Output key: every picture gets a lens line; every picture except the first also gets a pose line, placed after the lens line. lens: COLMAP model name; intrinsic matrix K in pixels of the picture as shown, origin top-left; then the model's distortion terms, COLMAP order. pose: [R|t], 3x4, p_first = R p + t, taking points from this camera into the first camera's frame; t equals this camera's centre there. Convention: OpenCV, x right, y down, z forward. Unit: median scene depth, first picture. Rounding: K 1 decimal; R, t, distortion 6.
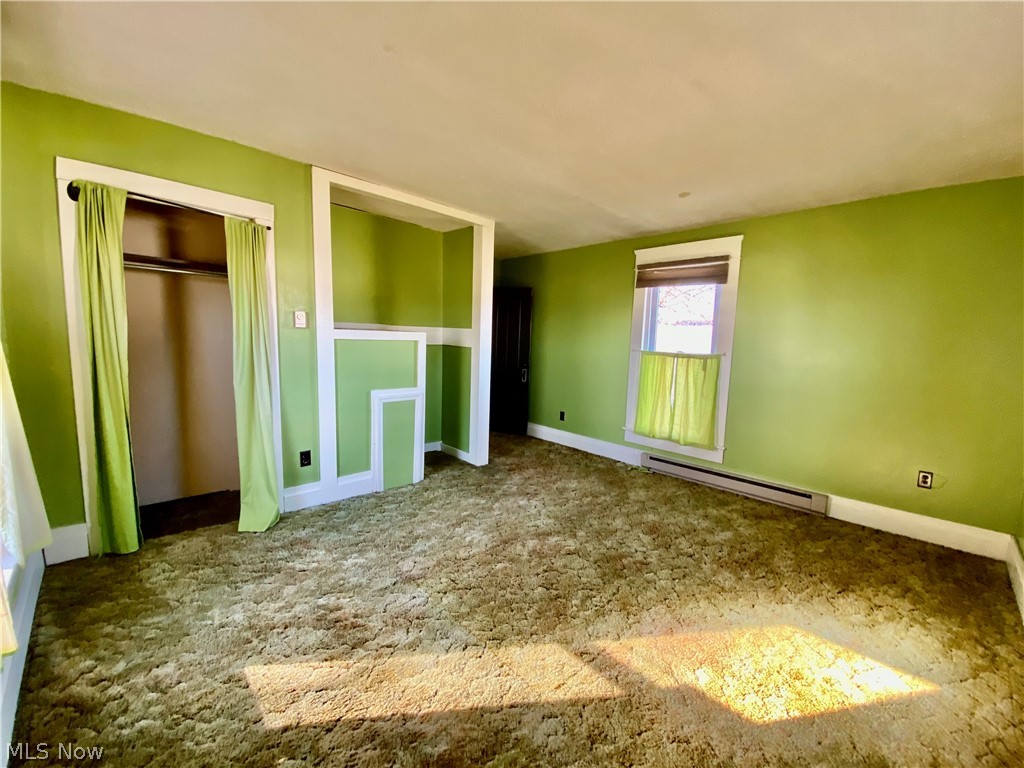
lens RADIAL K [[414.9, 0, 508.3], [0, 414.9, 388.0], [0, 0, 1]] dist [0.047572, -0.031609]
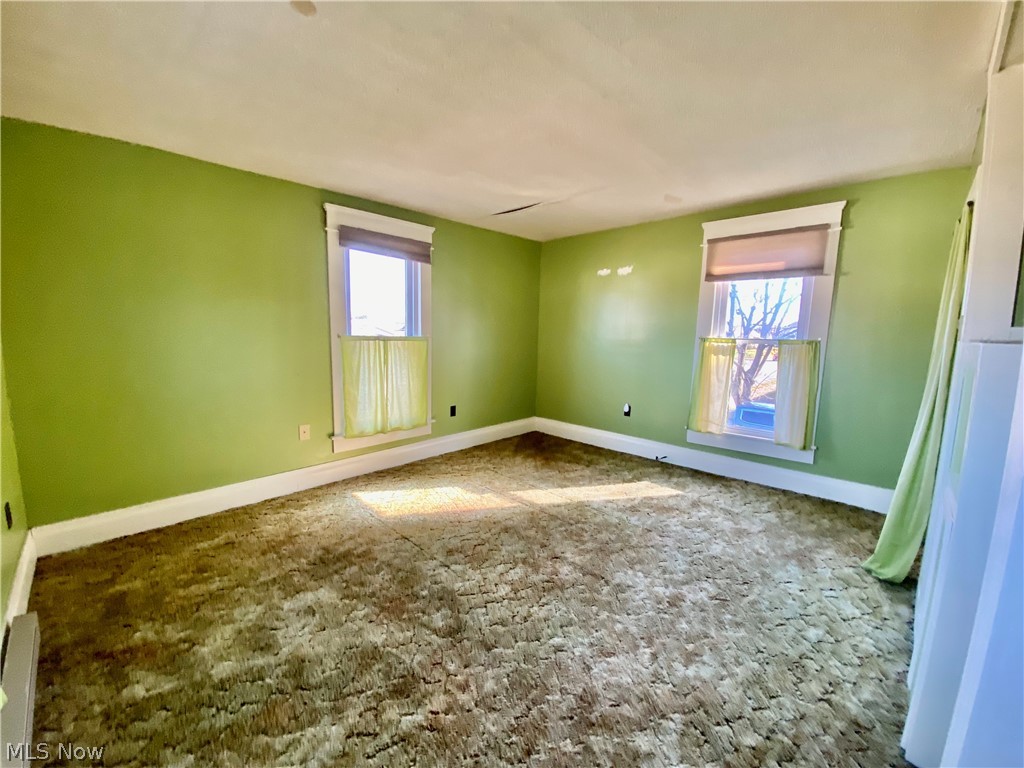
lens RADIAL K [[414.9, 0, 508.3], [0, 414.9, 388.0], [0, 0, 1]] dist [0.047572, -0.031609]
pose [[-0.998075, -0.045835, -0.041784, 0.260784], [-0.055207, 0.963556, 0.261749, -0.249983], [0.028264, 0.263552, -0.964231, 1.973645]]
